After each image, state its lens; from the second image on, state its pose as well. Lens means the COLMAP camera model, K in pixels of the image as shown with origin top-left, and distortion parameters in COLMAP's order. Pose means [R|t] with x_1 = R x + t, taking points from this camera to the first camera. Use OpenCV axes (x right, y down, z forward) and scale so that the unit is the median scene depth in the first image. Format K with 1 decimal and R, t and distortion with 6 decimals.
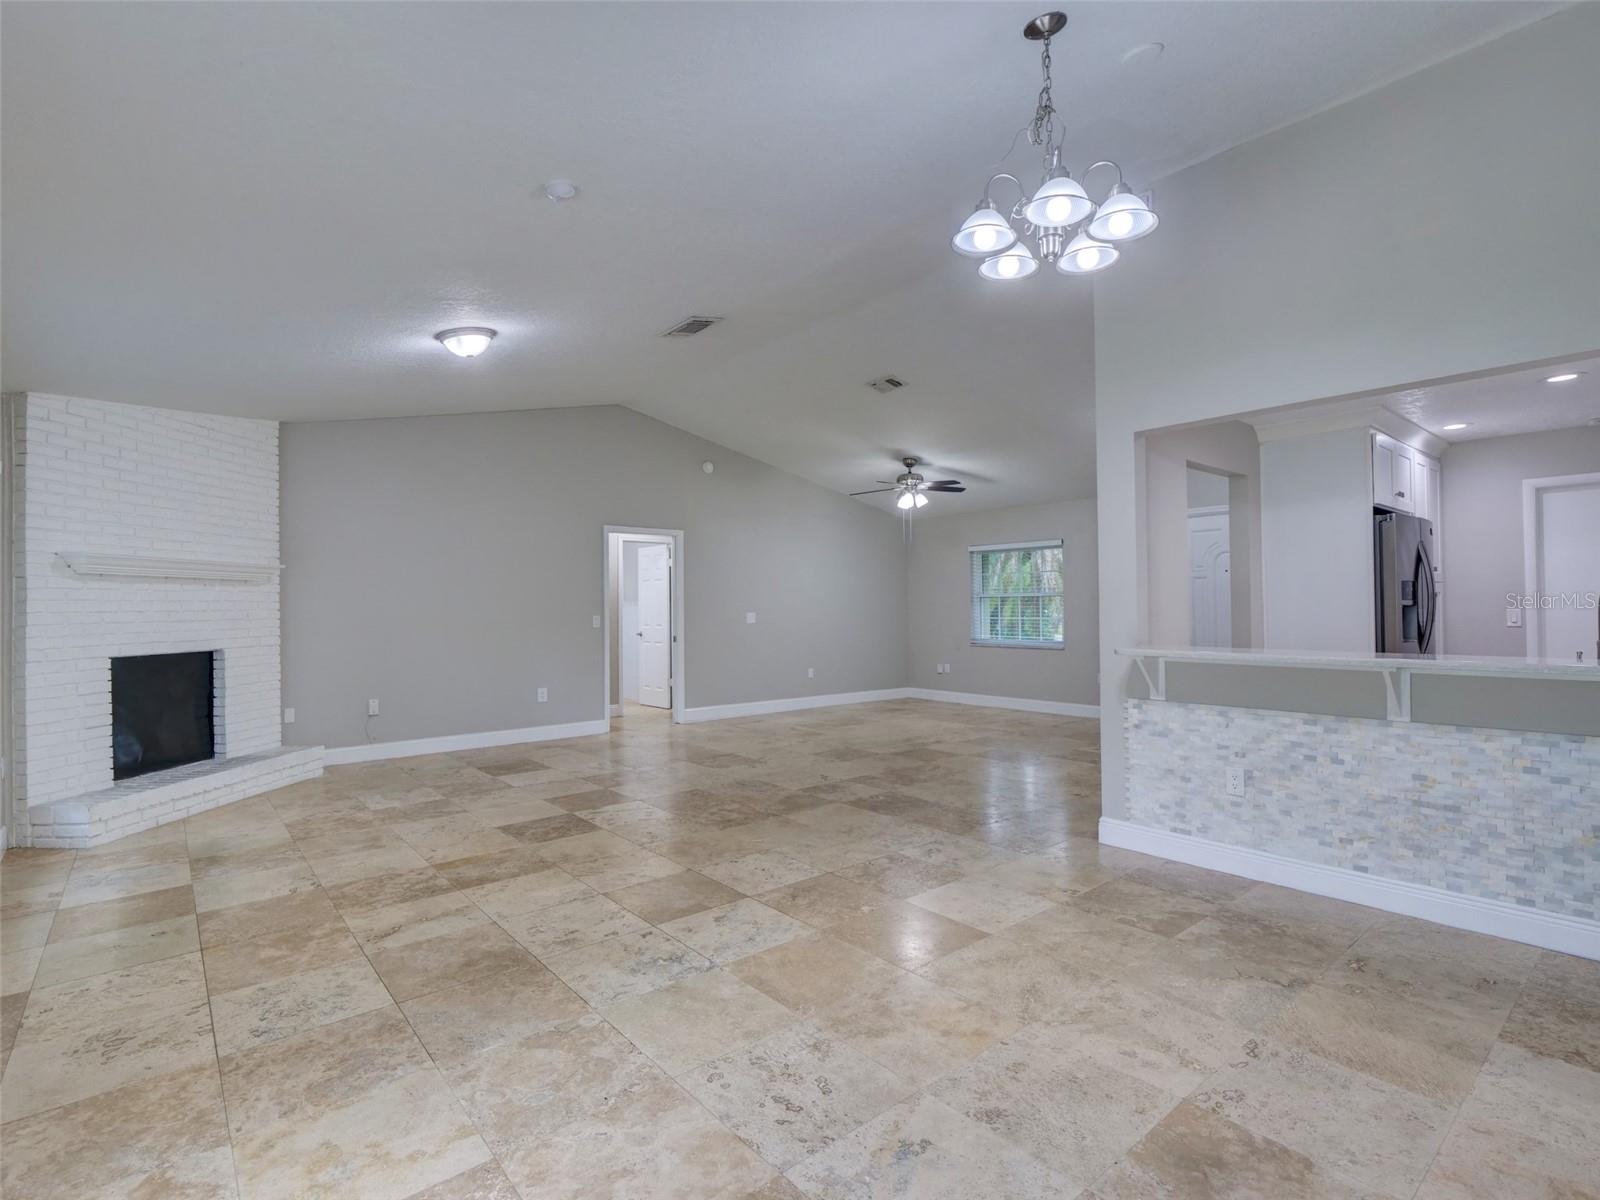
lens RADIAL K [[782.2, 0, 799.7], [0, 782.2, 600.4], [0, 0, 1]] dist [-0.014761, 0.000745]
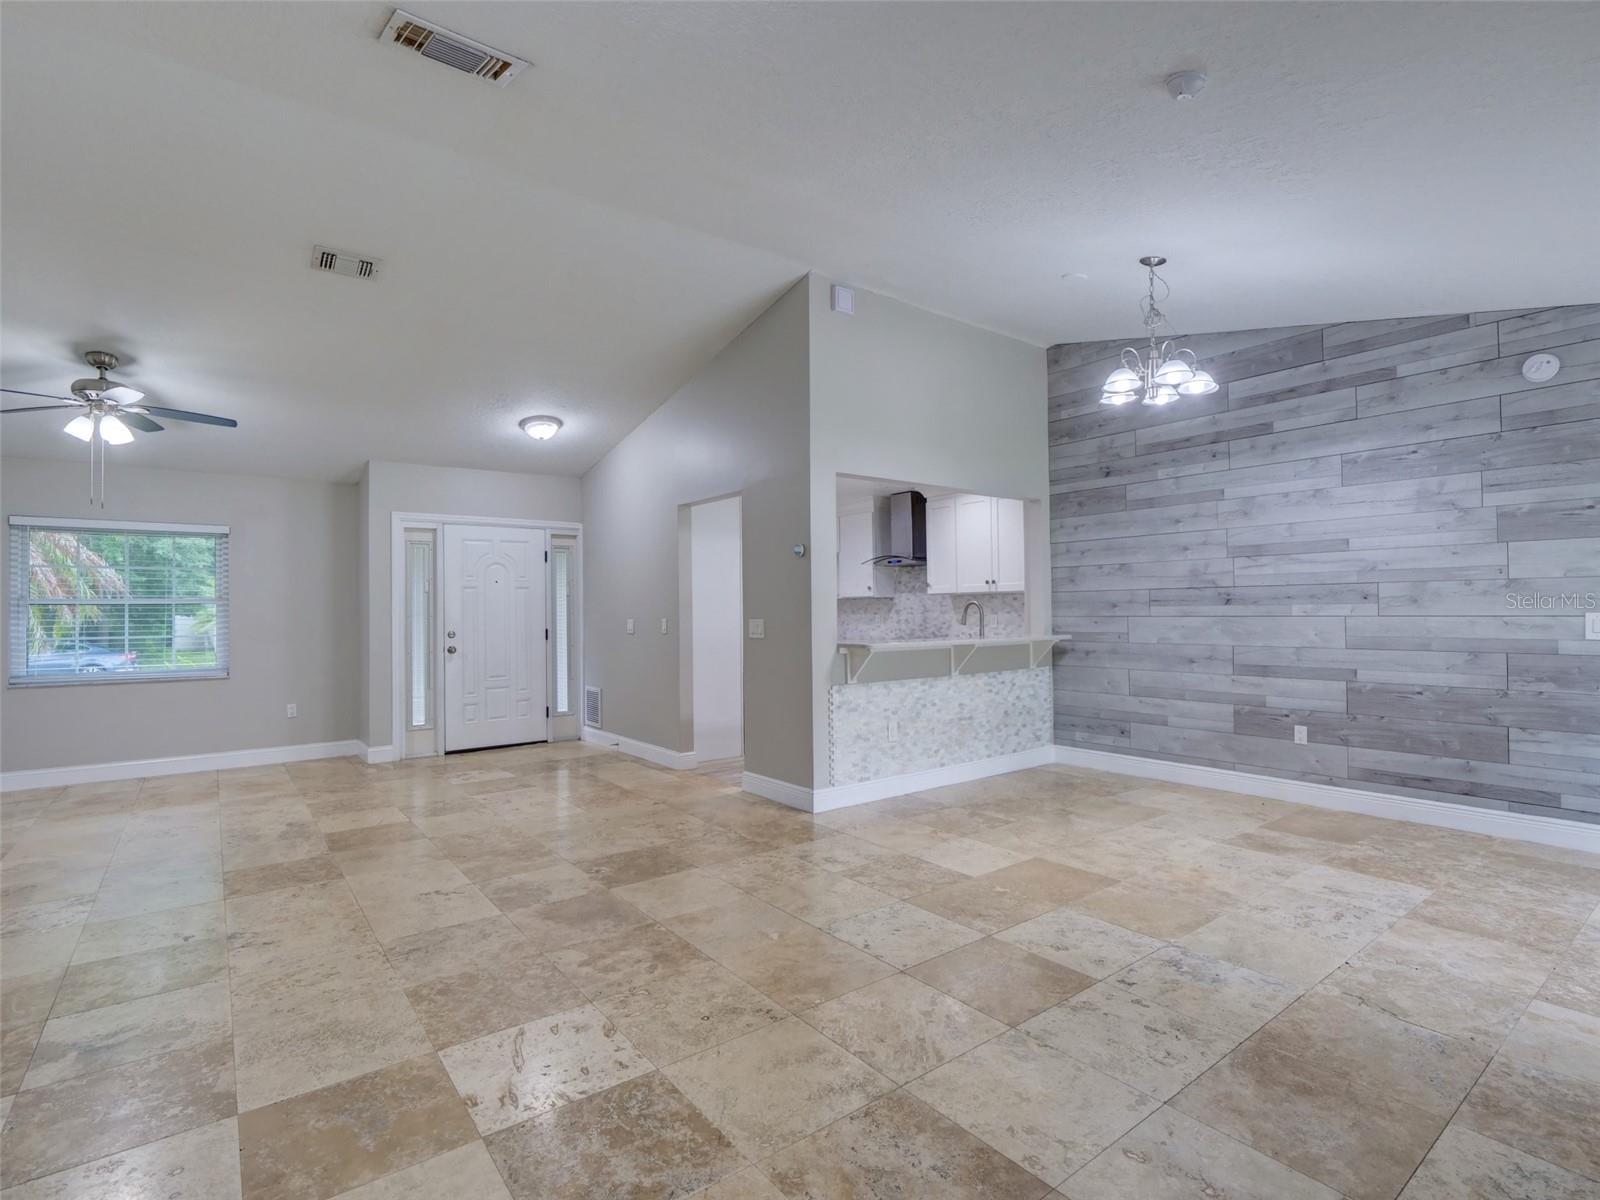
lens RADIAL K [[782.2, 0, 800.9], [0, 782.2, 601.3], [0, 0, 1]] dist [-0.014761, 0.000745]
pose [[0.043388, 0.021697, 0.998823, -0.760183], [0.001609, 0.999761, -0.021787, 0.017639], [-0.999057, 0.002553, 0.043343, 0.930044]]
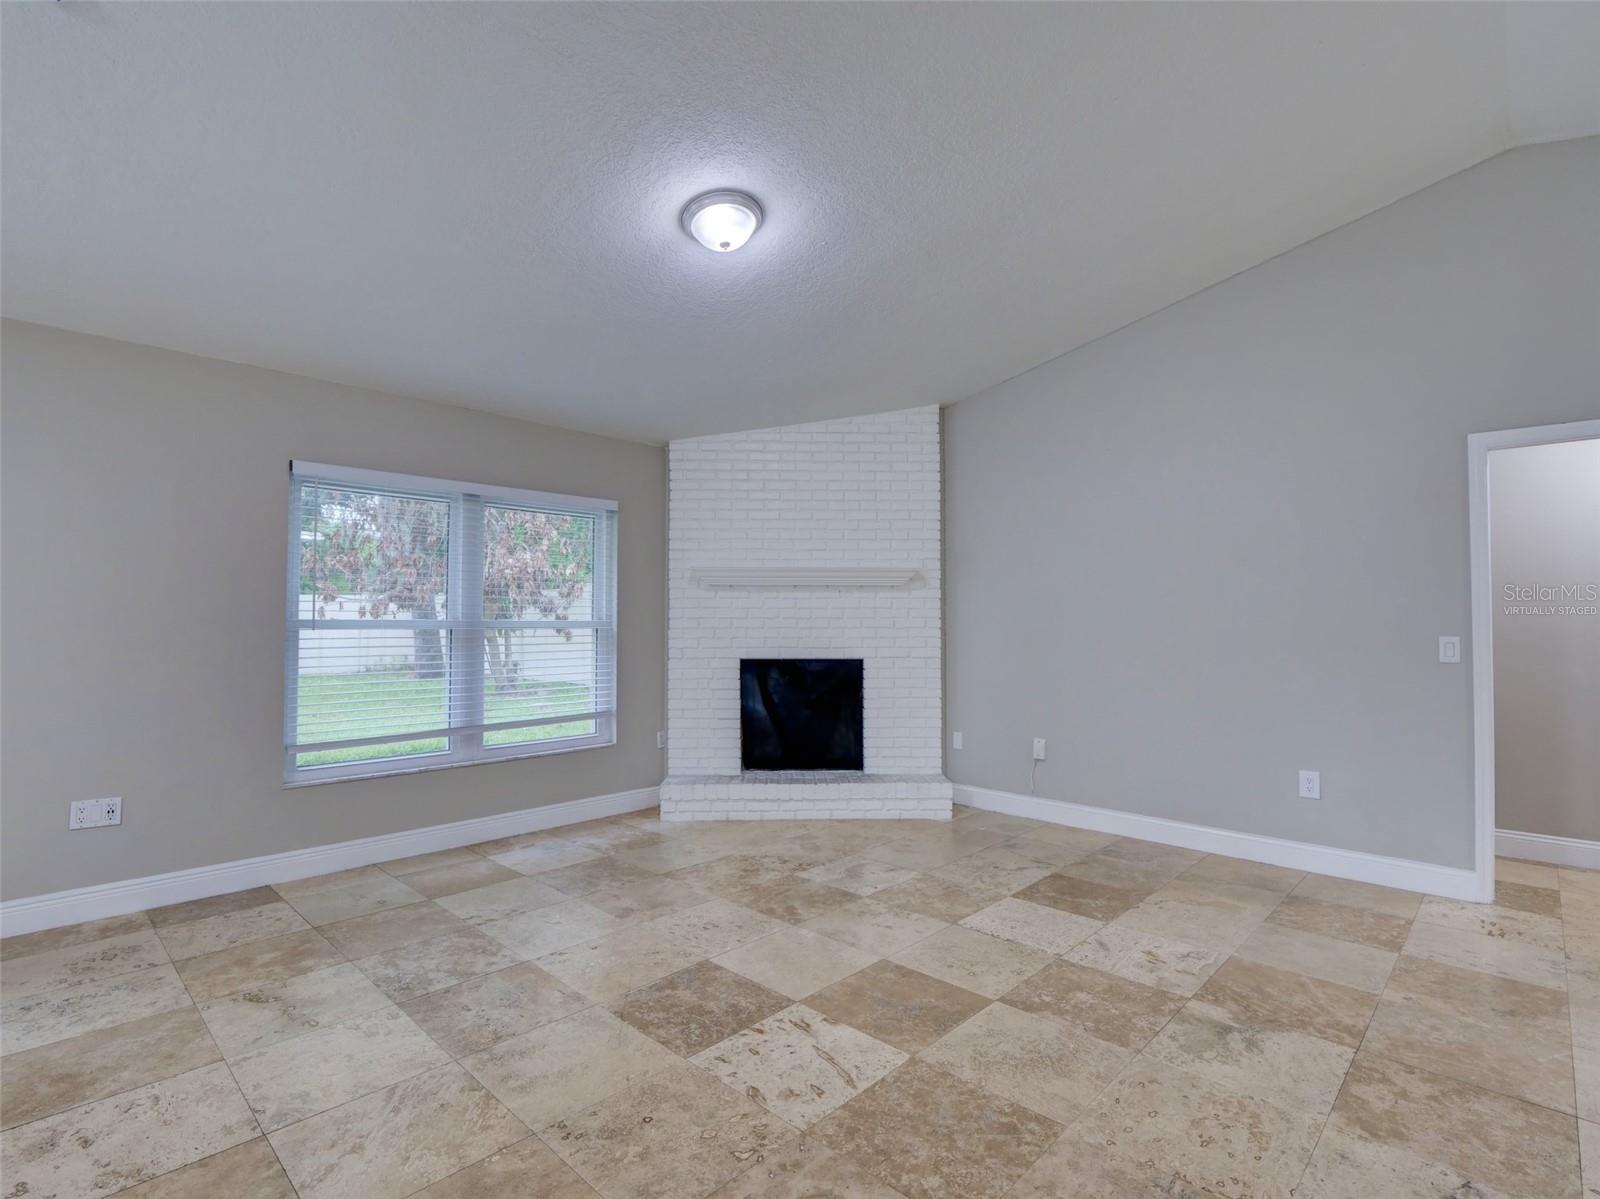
lens RADIAL K [[782.2, 0, 800.2], [0, 782.2, 597.8], [0, 0, 1]] dist [-0.014761, 0.000745]
pose [[0.111826, -0.016813, -0.993586, 0.272462], [0.004278, 0.999856, -0.016438, 0.004823], [0.993719, -0.002413, 0.111882, 1.062515]]
